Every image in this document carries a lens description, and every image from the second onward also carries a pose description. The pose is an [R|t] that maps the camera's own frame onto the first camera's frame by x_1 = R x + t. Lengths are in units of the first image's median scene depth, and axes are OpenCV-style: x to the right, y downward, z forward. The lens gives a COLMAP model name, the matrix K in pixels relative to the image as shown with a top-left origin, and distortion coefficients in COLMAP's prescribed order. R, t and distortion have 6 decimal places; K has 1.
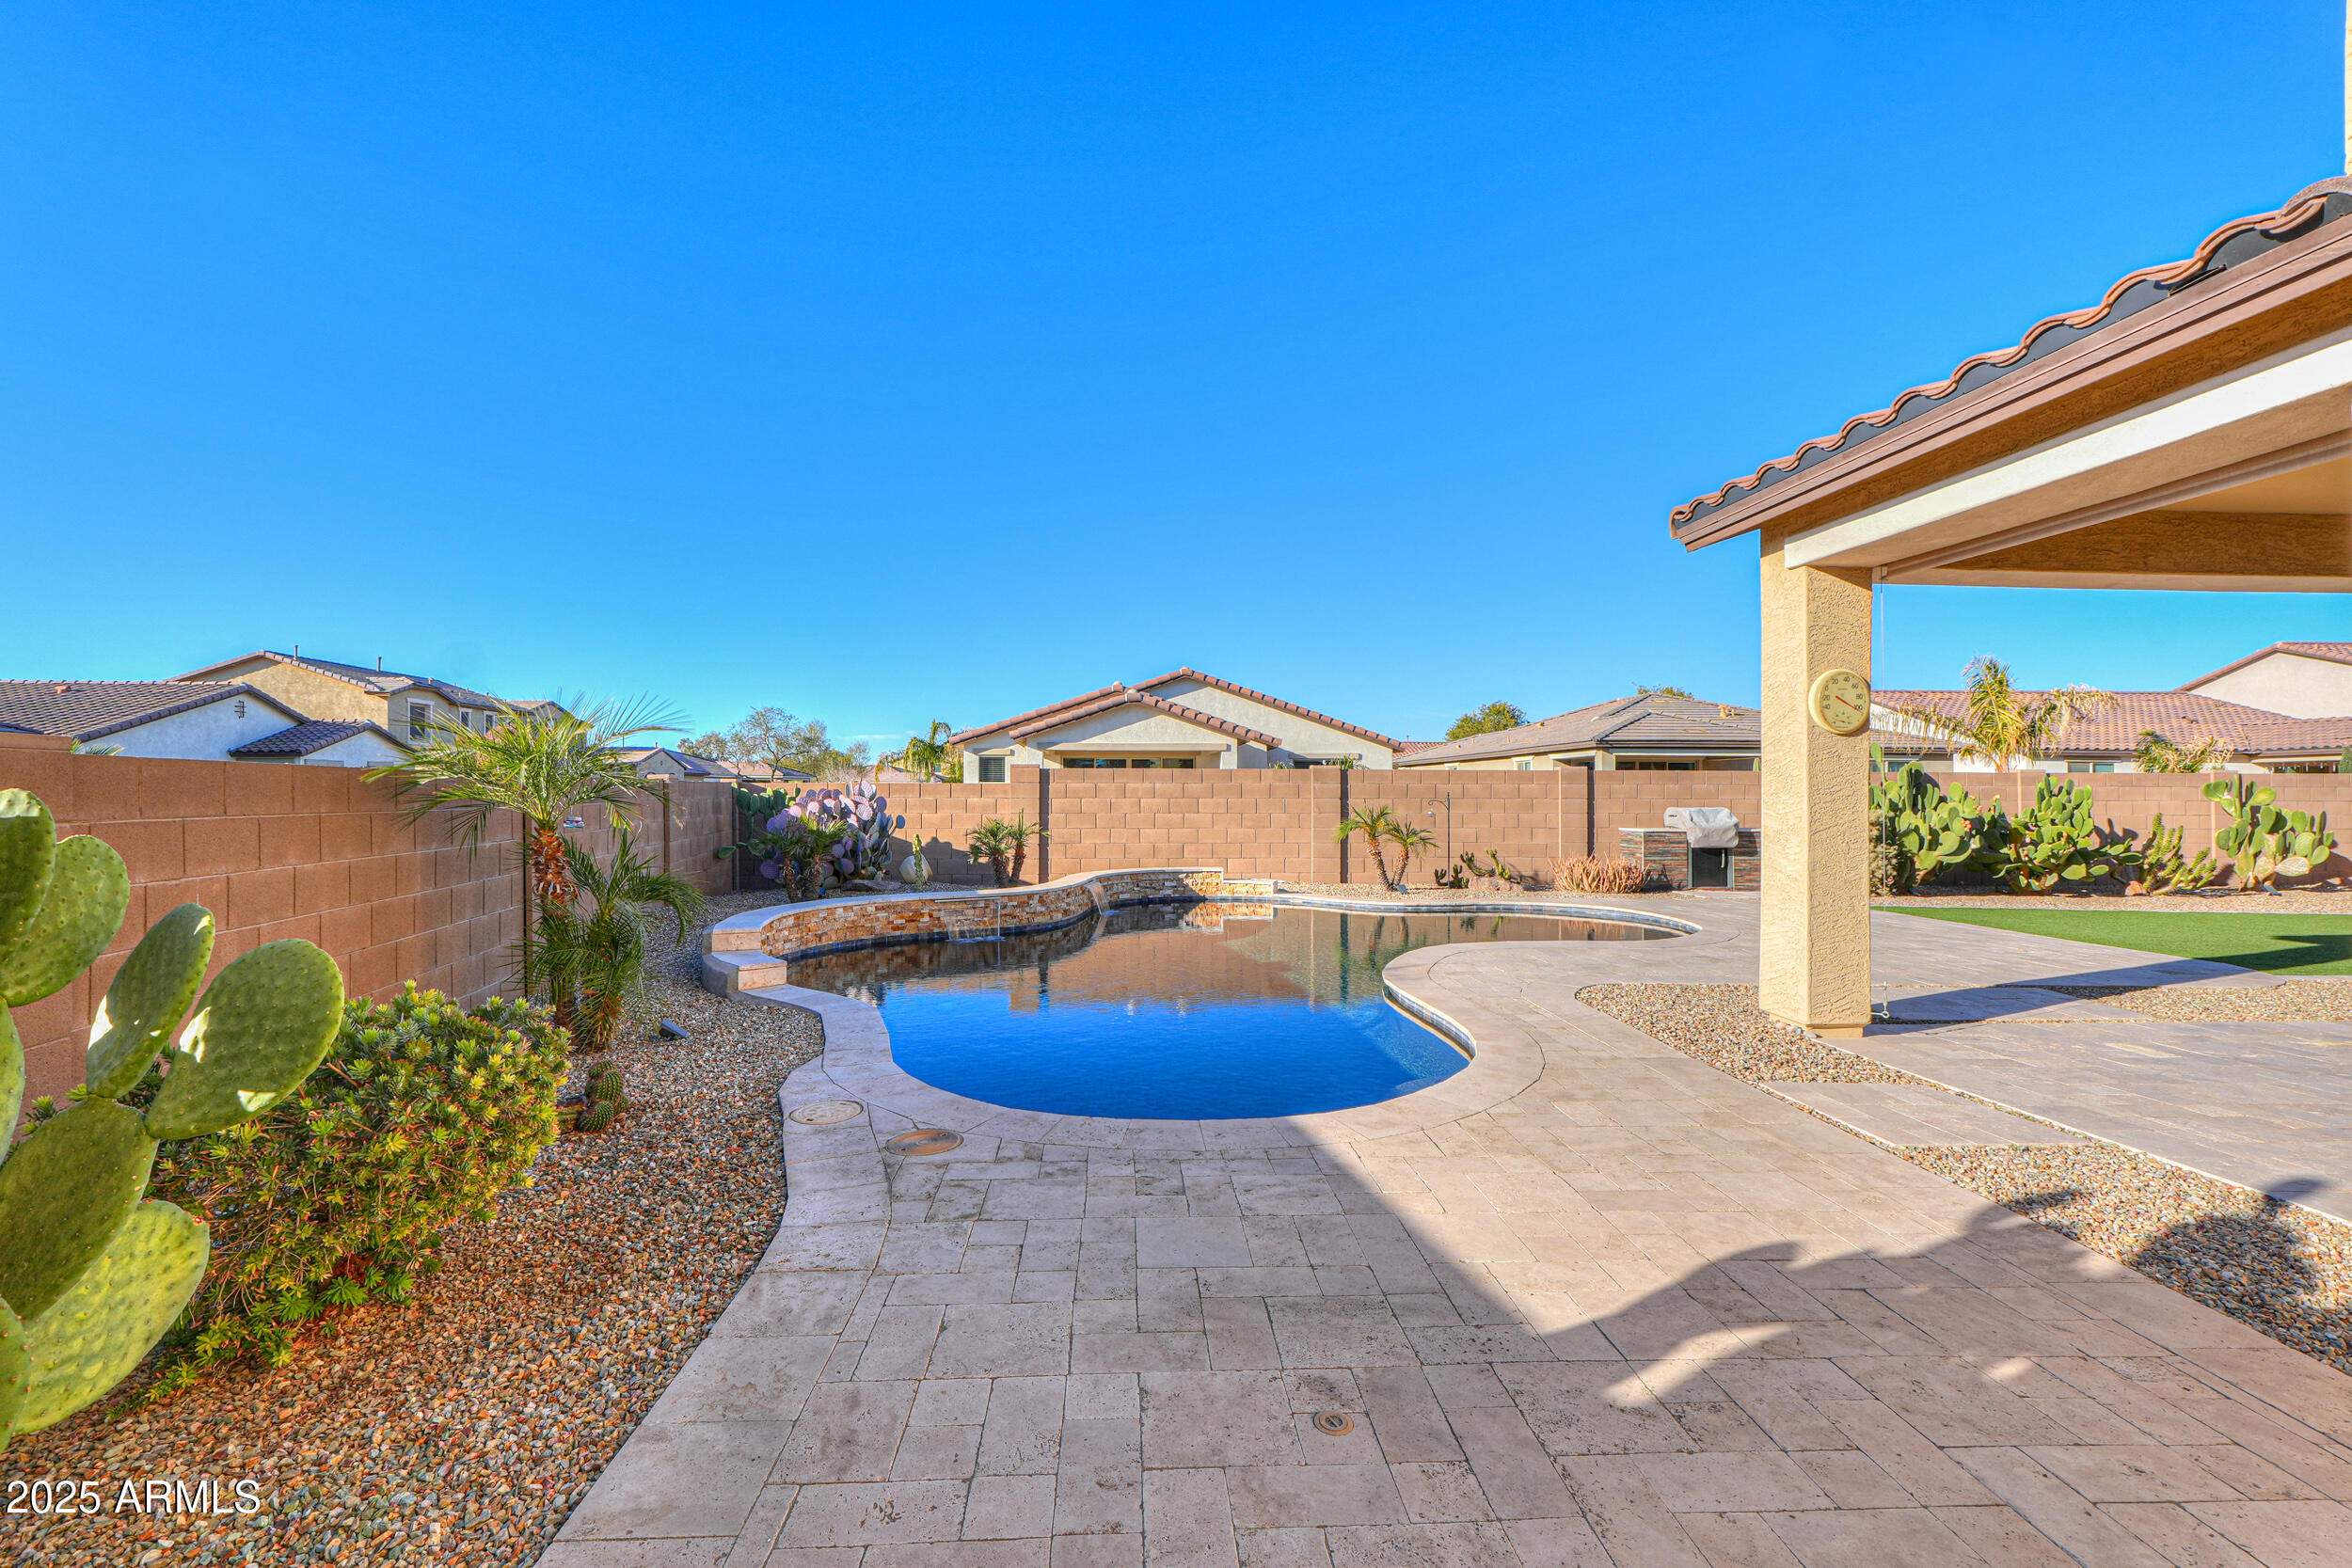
lens RADIAL K [[977.5, 0, 1161.6], [0, 977.5, 791.2], [0, 0, 1]] dist [-0.003852, 0.000165]
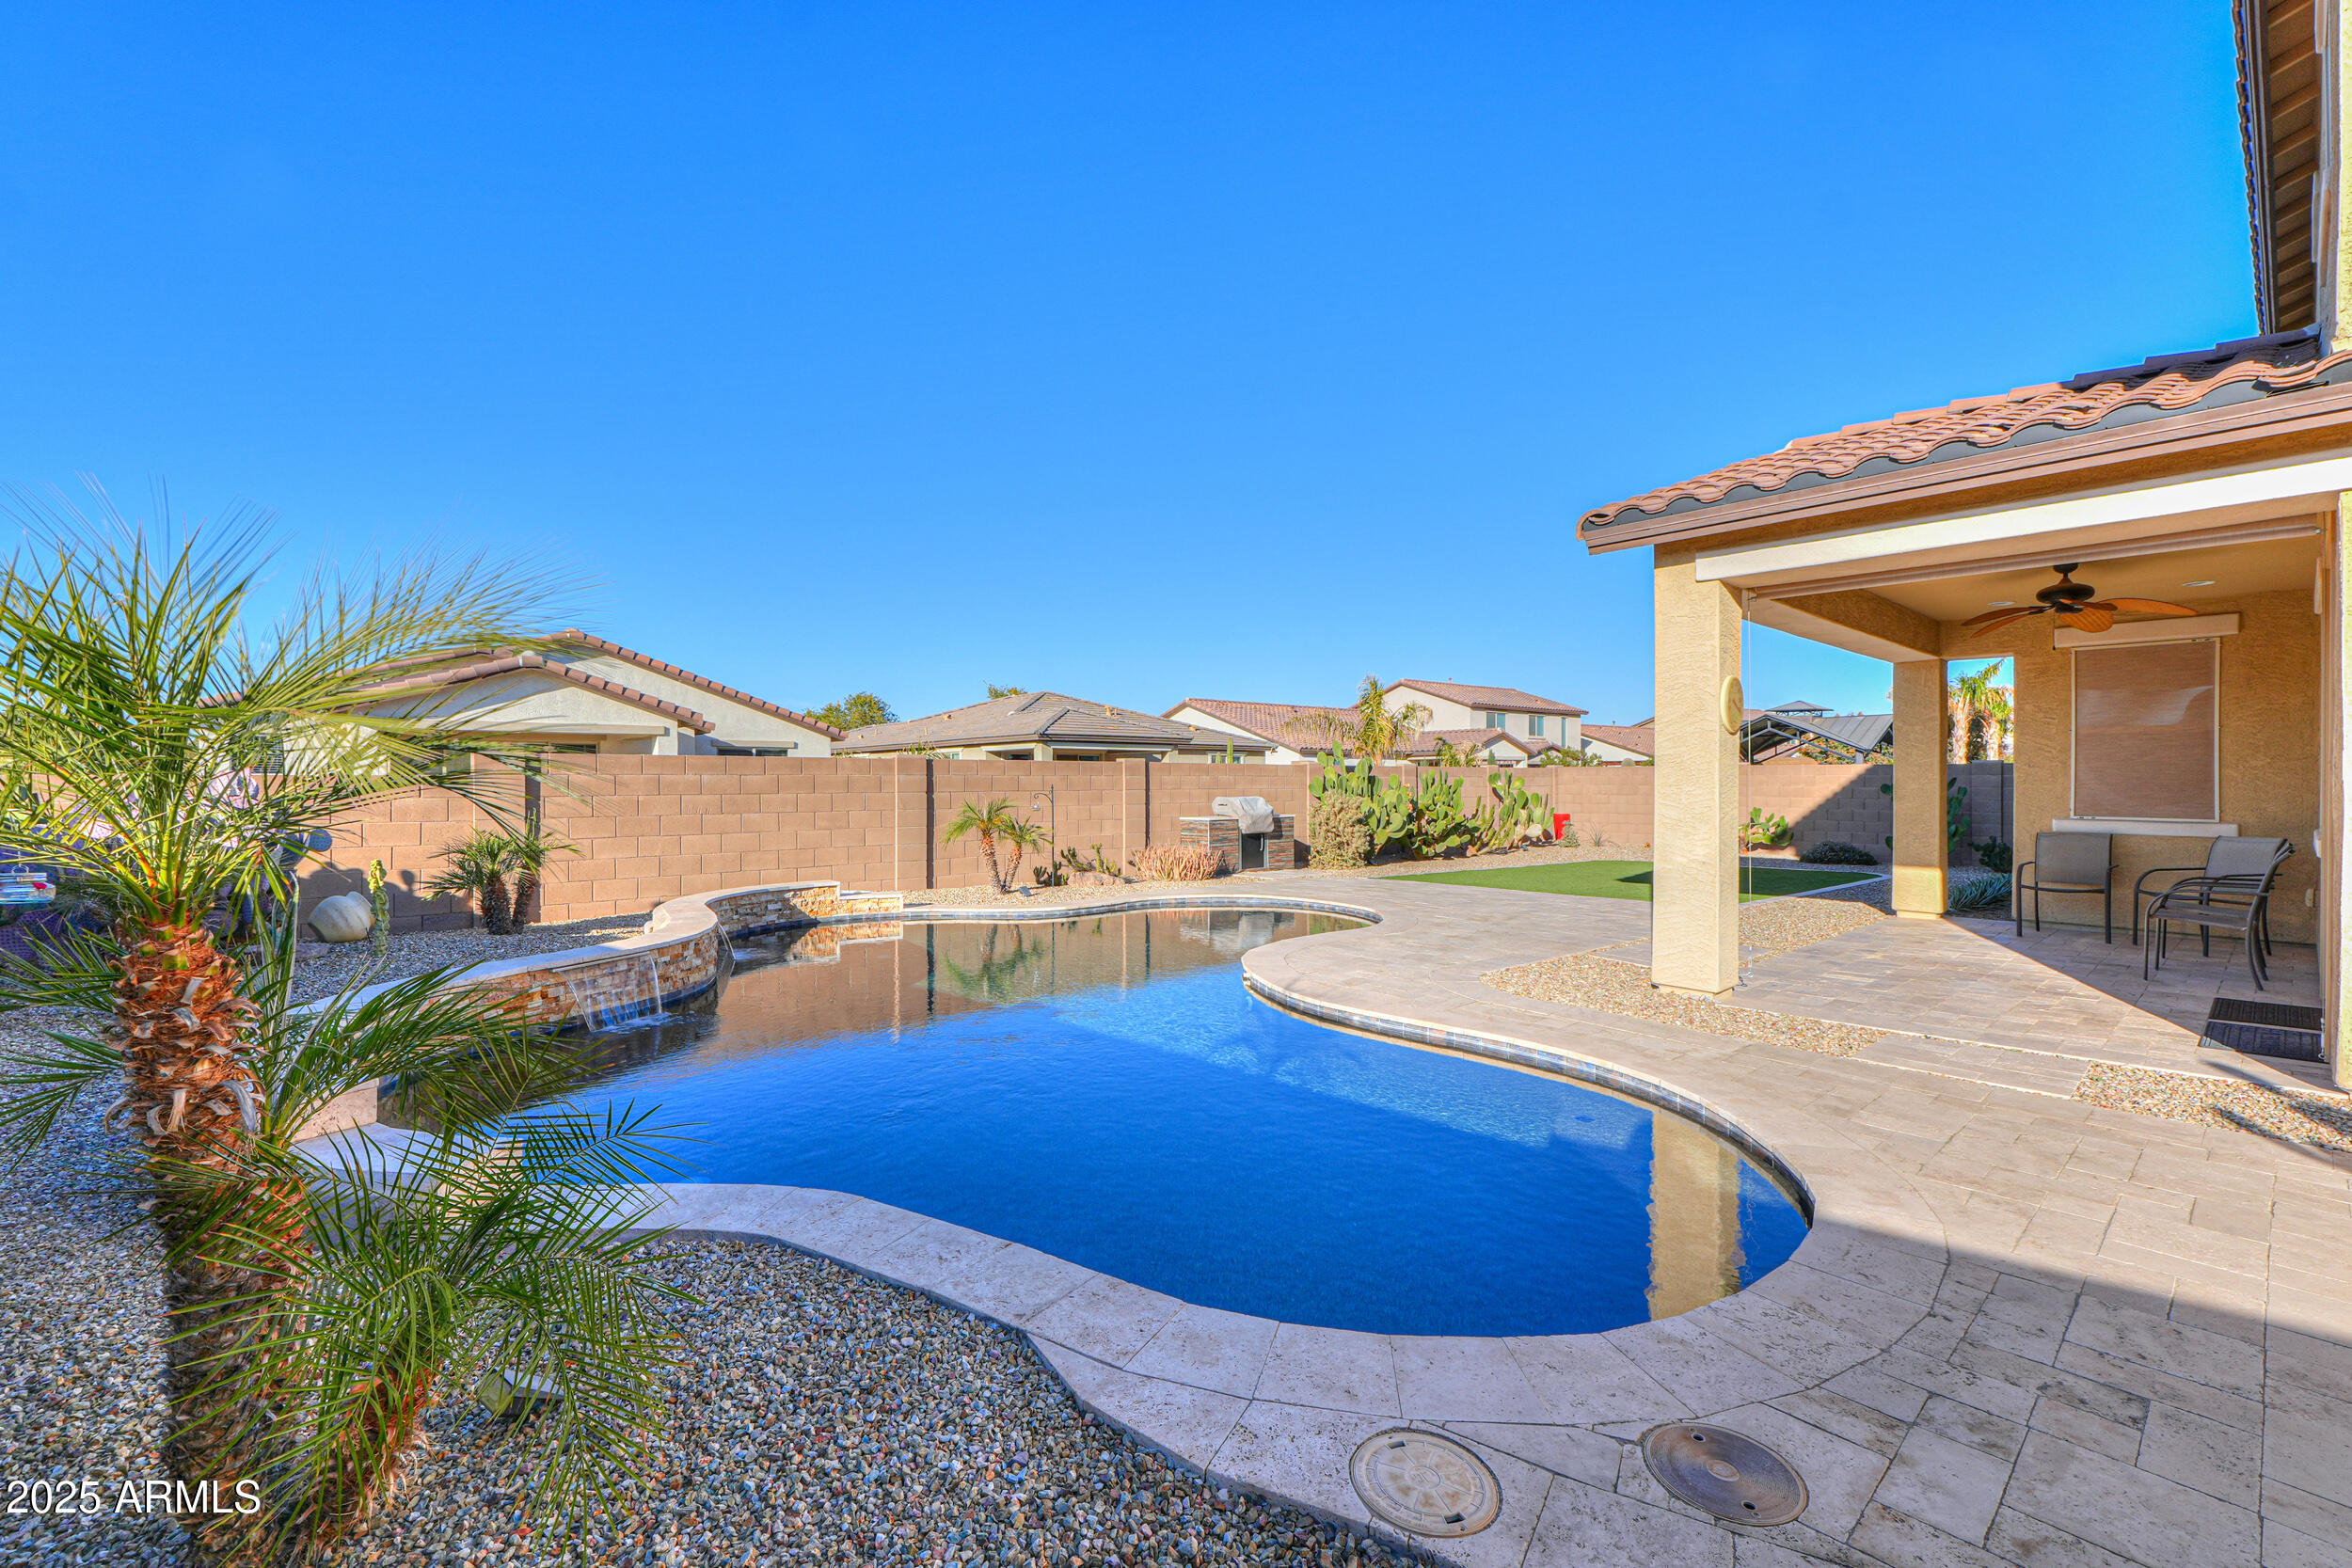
lens RADIAL K [[977.5, 0, 1177.4], [0, 977.5, 784.5], [0, 0, 1]] dist [-0.003852, 0.000165]
pose [[0.793531, -0.006770, 0.608492, -0.178368], [0.005166, 0.999977, 0.004389, -0.002376], [-0.608507, -0.000340, 0.793548, 0.173244]]
